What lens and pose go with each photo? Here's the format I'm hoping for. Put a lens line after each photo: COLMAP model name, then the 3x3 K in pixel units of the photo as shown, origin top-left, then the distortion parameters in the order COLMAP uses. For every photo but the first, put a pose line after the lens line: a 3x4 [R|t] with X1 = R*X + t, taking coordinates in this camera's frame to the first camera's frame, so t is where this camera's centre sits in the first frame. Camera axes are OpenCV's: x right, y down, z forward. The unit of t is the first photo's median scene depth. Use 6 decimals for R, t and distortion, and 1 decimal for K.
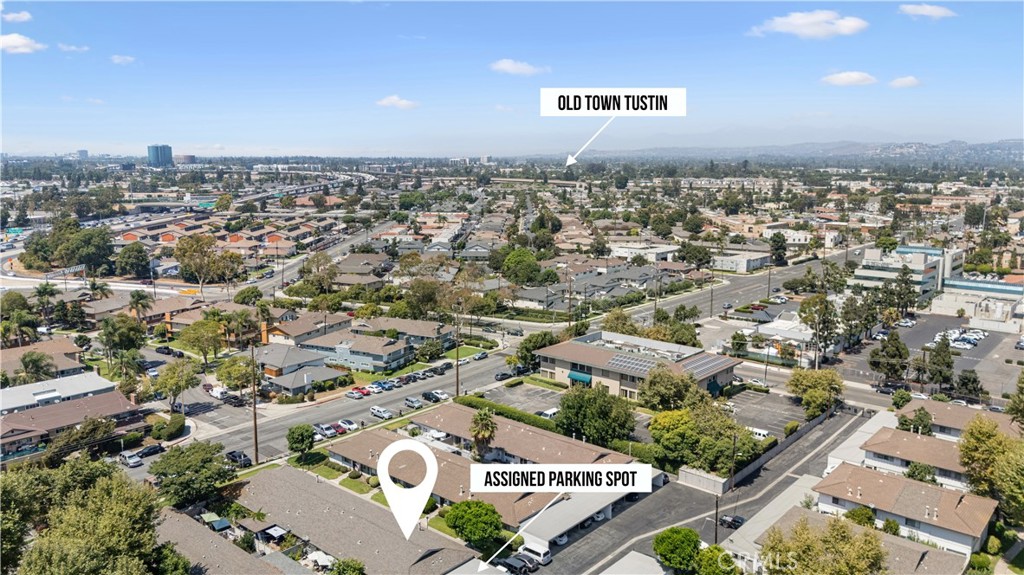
lens RADIAL K [[759.2, 0, 512.0], [0, 759.2, 287.5], [0, 0, 1]] dist [0.043016, -0.004165]
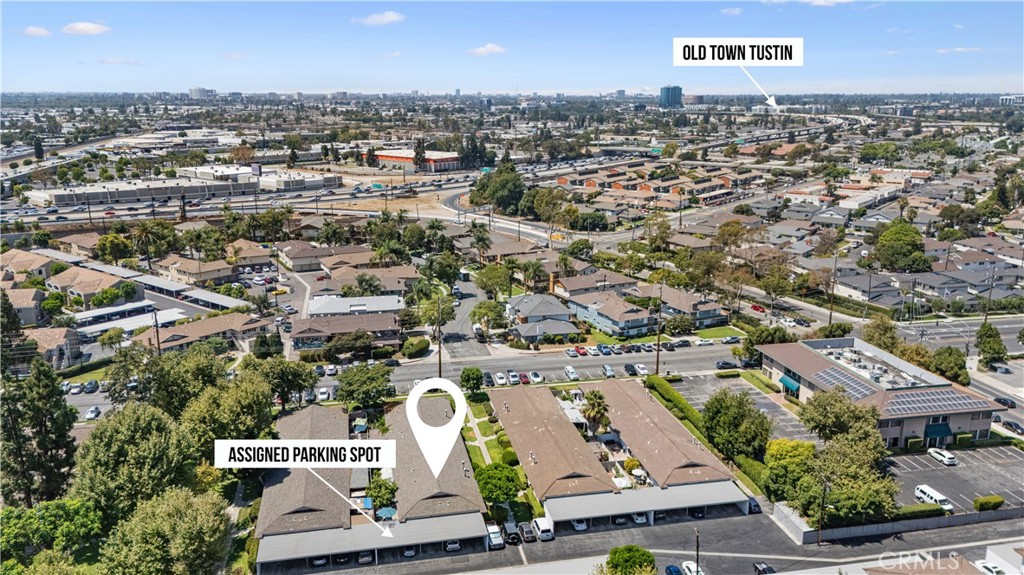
lens RADIAL K [[774.5, 0, 512.0], [0, 774.5, 287.5], [0, 0, 1]] dist [0.112937, -0.001267]
pose [[0.796091, 0.146431, -0.587195, 0.349505], [-0.102799, 0.988905, 0.107236, -0.059319], [0.596383, -0.025006, 0.802311, 0.055189]]
